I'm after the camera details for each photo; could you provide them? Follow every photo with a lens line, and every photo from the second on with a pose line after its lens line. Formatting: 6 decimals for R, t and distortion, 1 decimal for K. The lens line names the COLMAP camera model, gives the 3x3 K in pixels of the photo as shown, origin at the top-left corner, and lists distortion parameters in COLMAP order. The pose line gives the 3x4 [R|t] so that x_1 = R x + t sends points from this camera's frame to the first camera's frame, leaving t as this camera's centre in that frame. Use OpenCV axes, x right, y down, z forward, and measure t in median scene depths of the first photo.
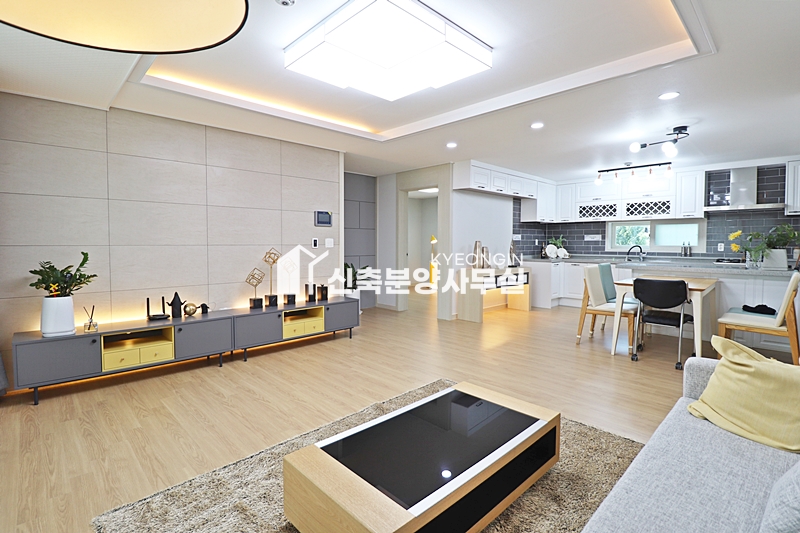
lens RADIAL K [[370.6, 0, 413.9], [0, 370.6, 262.5], [0, 0, 1]] dist [-0.018807, -0.001604]
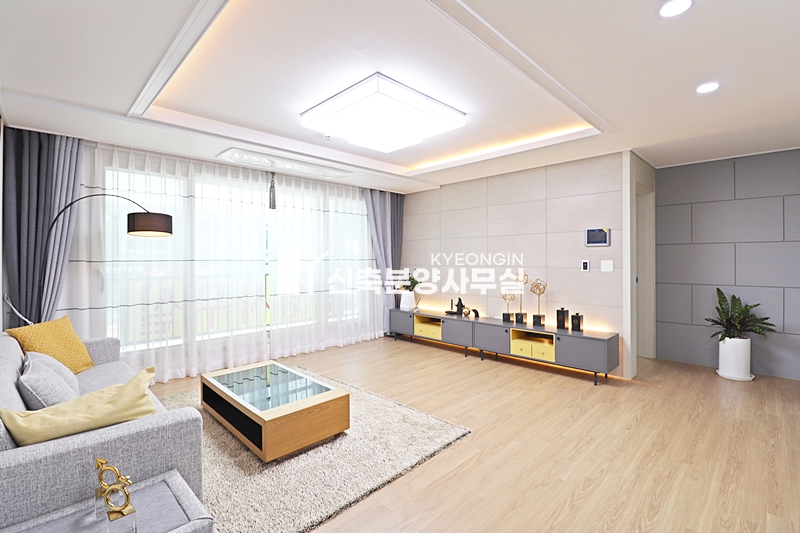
lens RADIAL K [[370.6, 0, 409.9], [0, 370.6, 259.3], [0, 0, 1]] dist [-0.018807, -0.001604]
pose [[0.009687, -0.007909, -0.999922, 0.773062], [-0.056608, 0.998361, -0.008445, -0.045954], [0.998349, 0.056686, 0.009223, 0.718594]]
